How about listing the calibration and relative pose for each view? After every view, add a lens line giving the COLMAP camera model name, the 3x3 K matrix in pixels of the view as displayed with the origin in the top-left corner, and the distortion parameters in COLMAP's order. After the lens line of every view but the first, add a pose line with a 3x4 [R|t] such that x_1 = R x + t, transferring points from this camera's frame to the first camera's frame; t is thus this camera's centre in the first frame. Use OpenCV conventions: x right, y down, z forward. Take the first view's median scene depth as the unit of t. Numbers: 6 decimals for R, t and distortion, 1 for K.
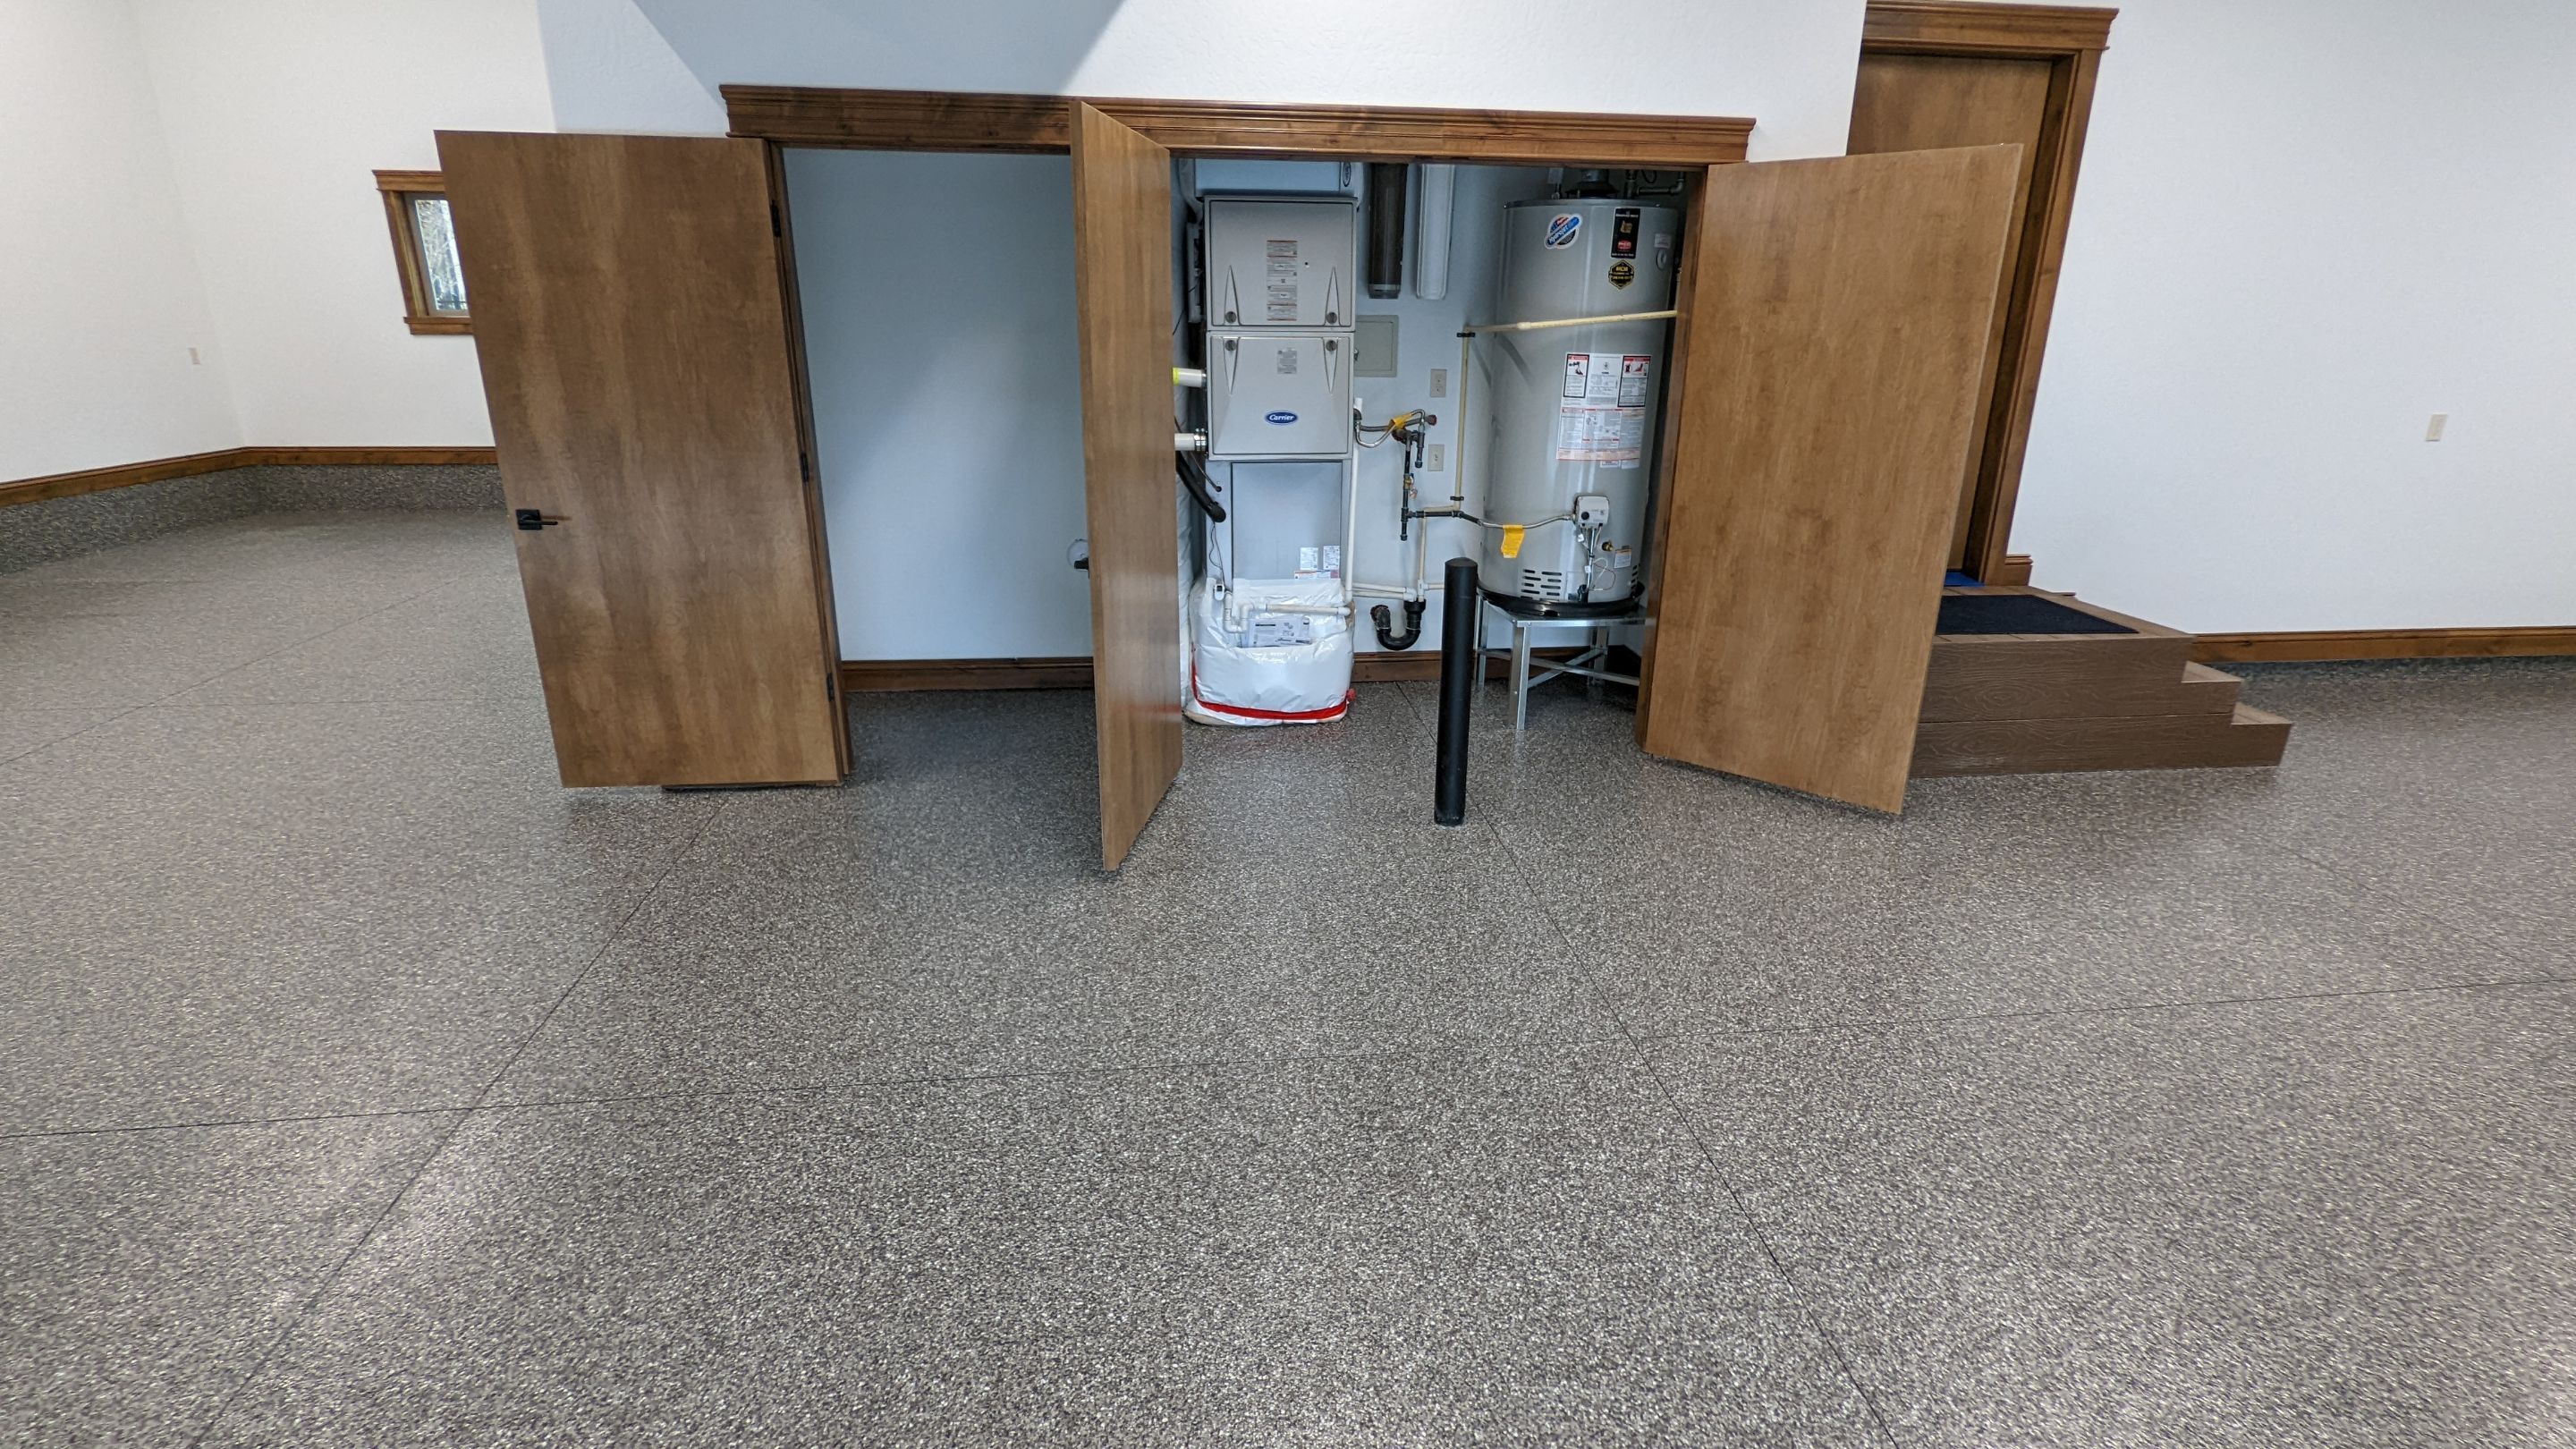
lens RADIAL K [[1222.5, 0, 1299.8], [0, 1222.5, 734.5], [0, 0, 1]] dist [-0.002573, 0.001026]
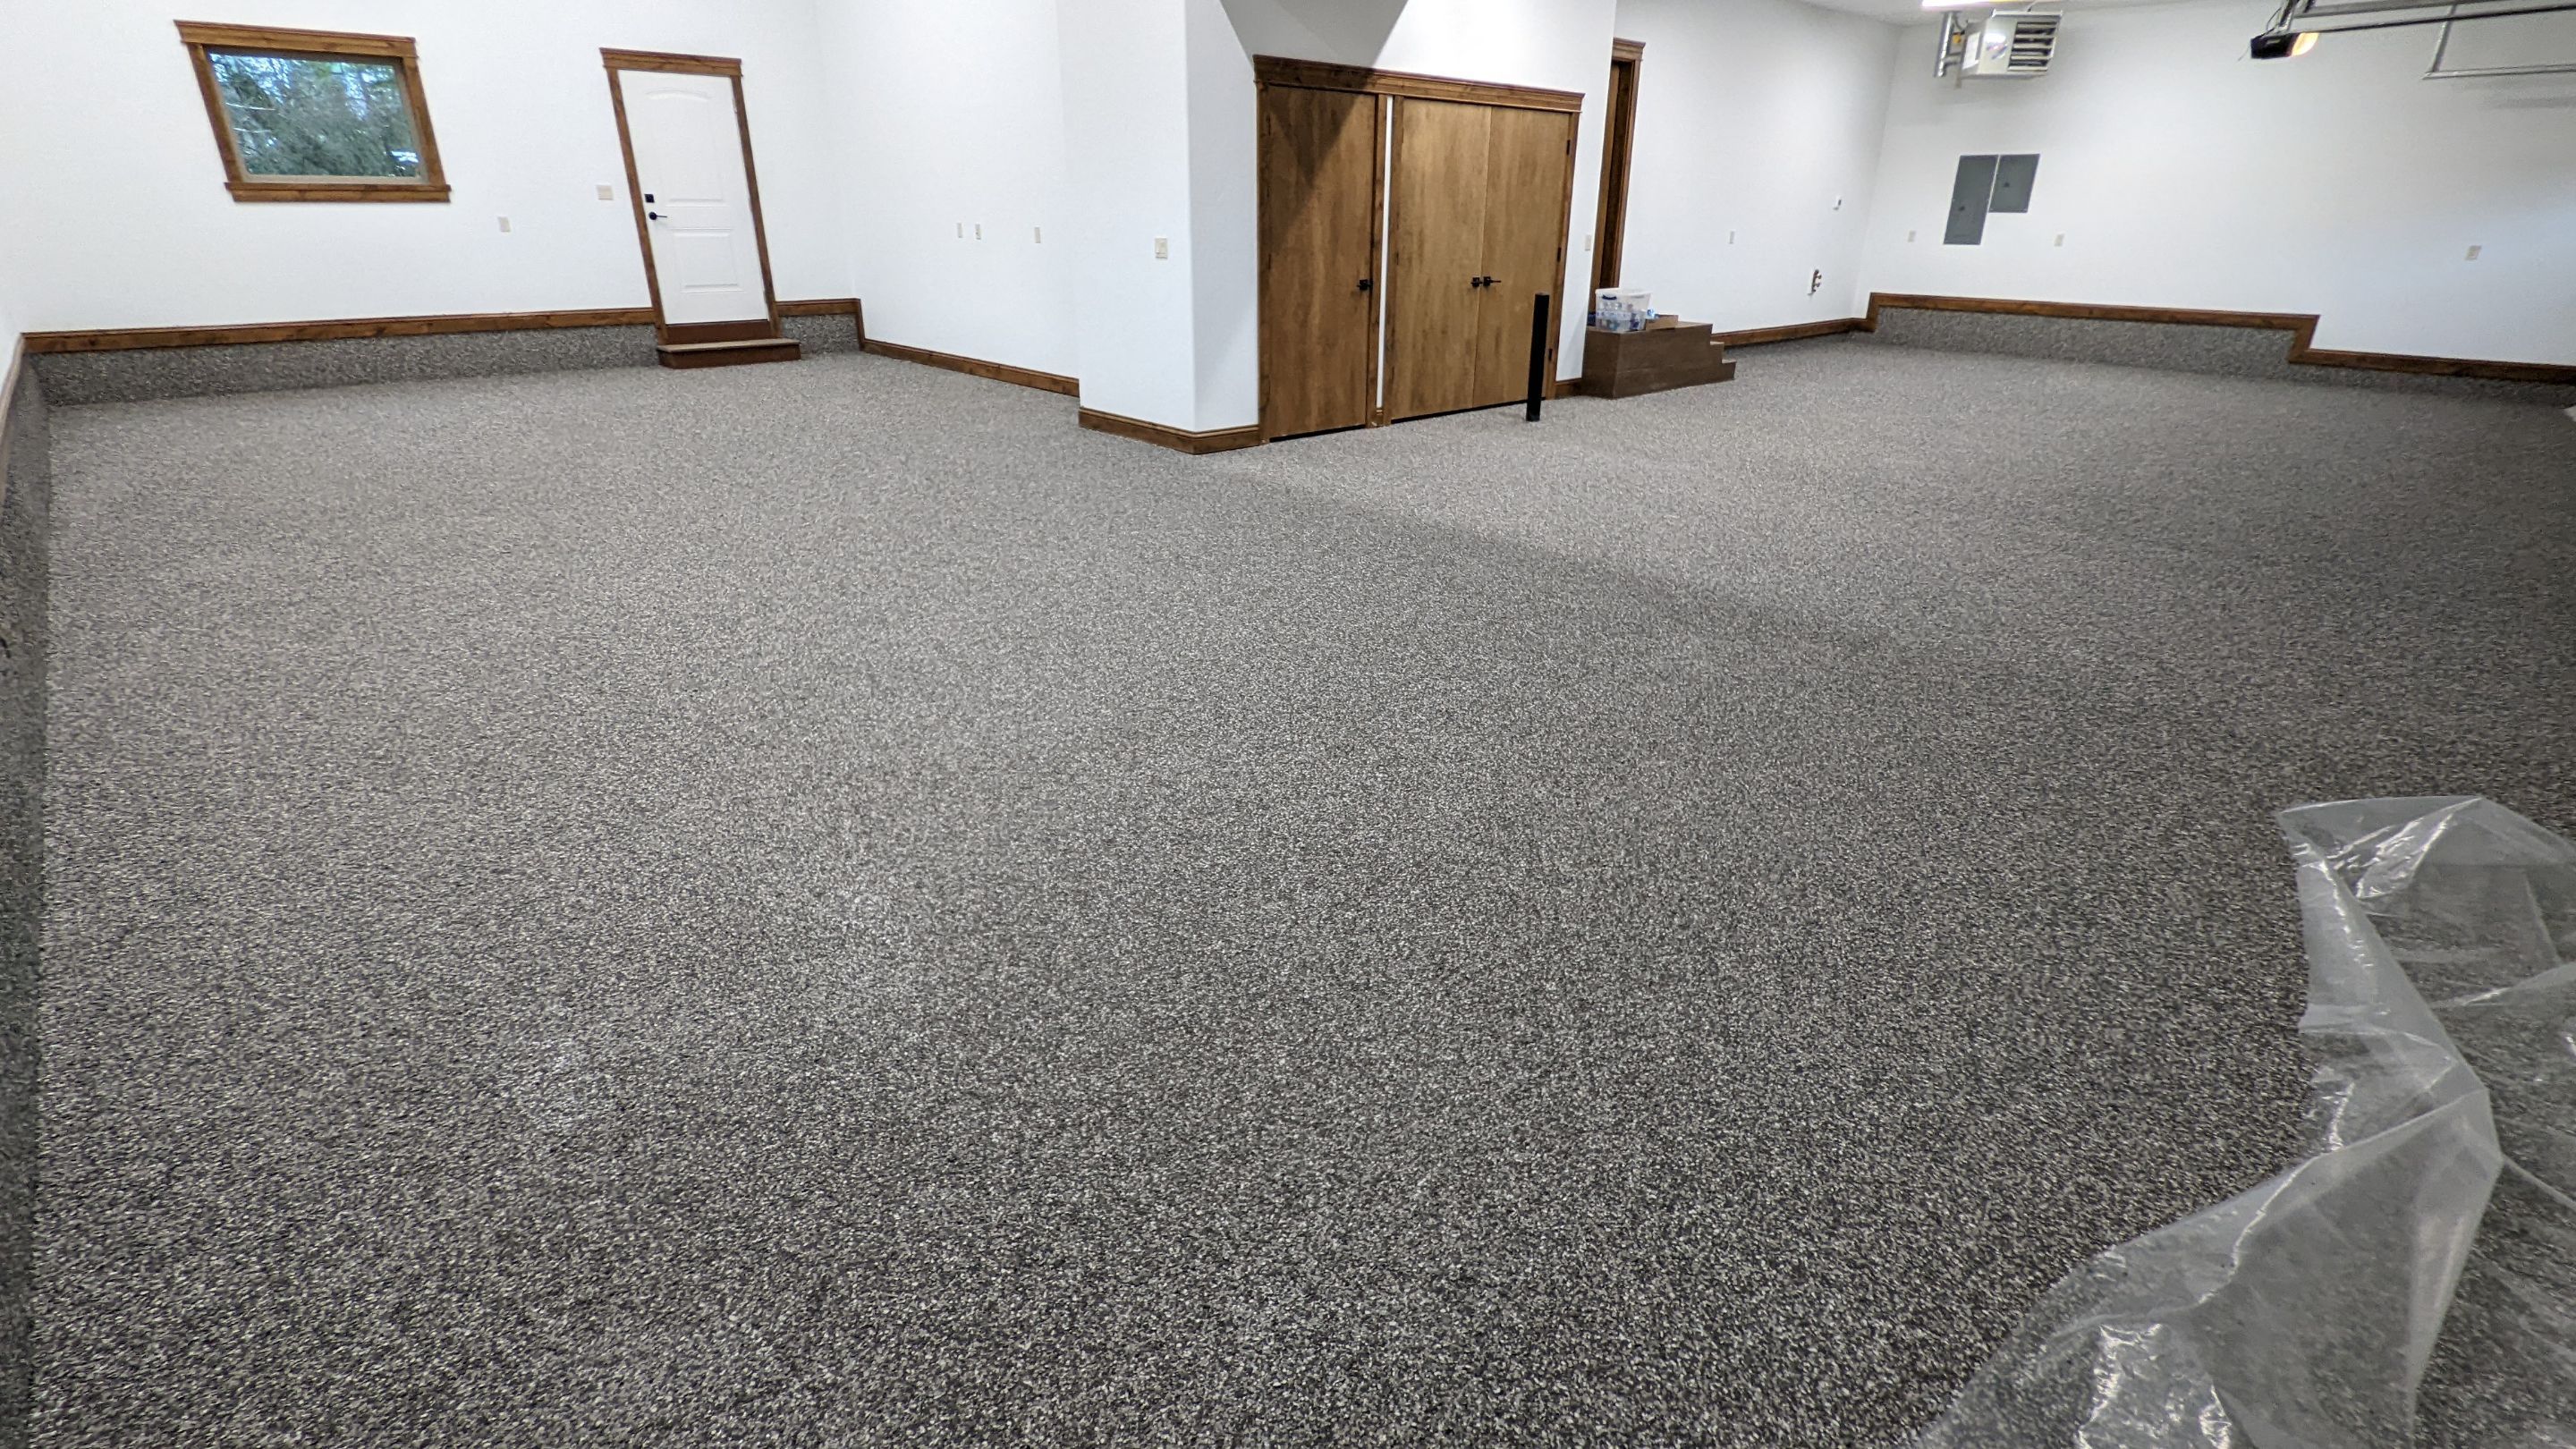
lens RADIAL K [[1222.5, 0, 1303.2], [0, 1222.5, 734.0], [0, 0, 1]] dist [-0.002573, 0.001026]
pose [[0.806655, -0.236957, 0.541442, -1.289396], [0.190855, 0.971466, 0.140813, 0.193220], [-0.559359, -0.010250, 0.828862, -0.496372]]
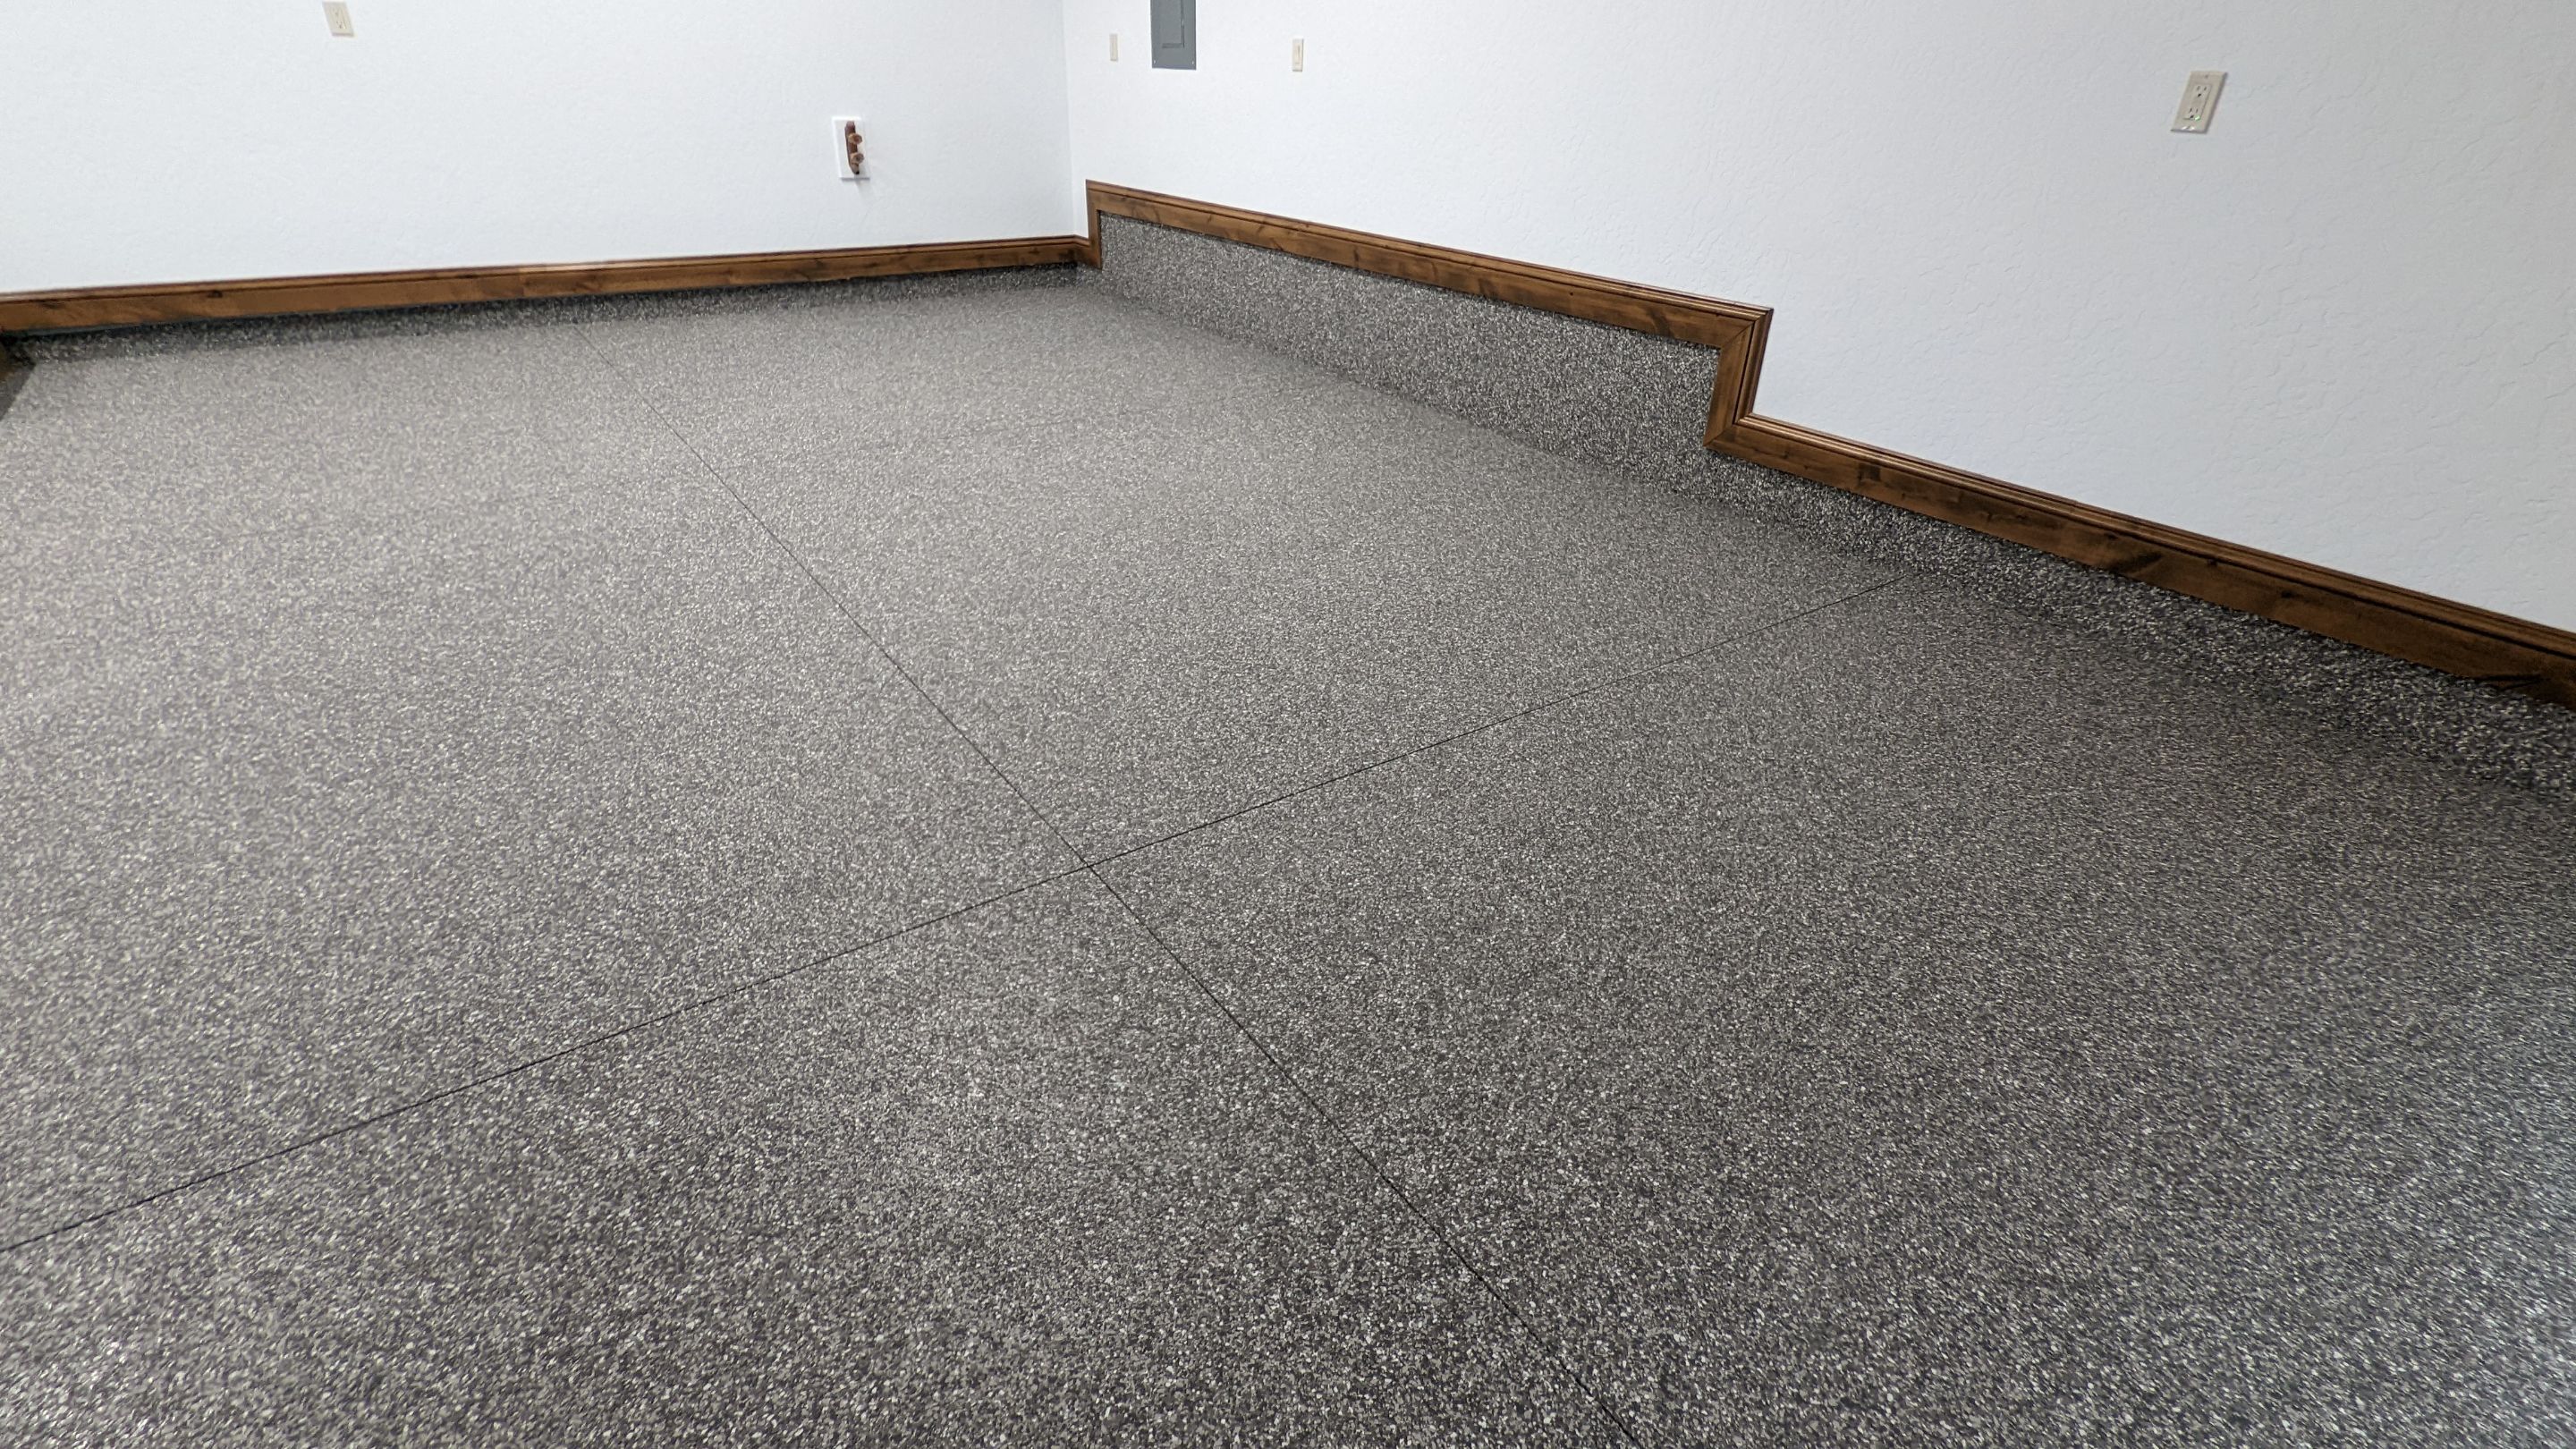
lens RADIAL K [[1222.5, 0, 1296.9], [0, 1222.5, 725.6], [0, 0, 1]] dist [-0.002573, 0.001026]
pose [[0.873556, -0.216205, 0.436067, 1.150314], [0.134435, 0.968250, 0.210756, 0.161790], [-0.467789, -0.125485, 0.874887, -0.163281]]
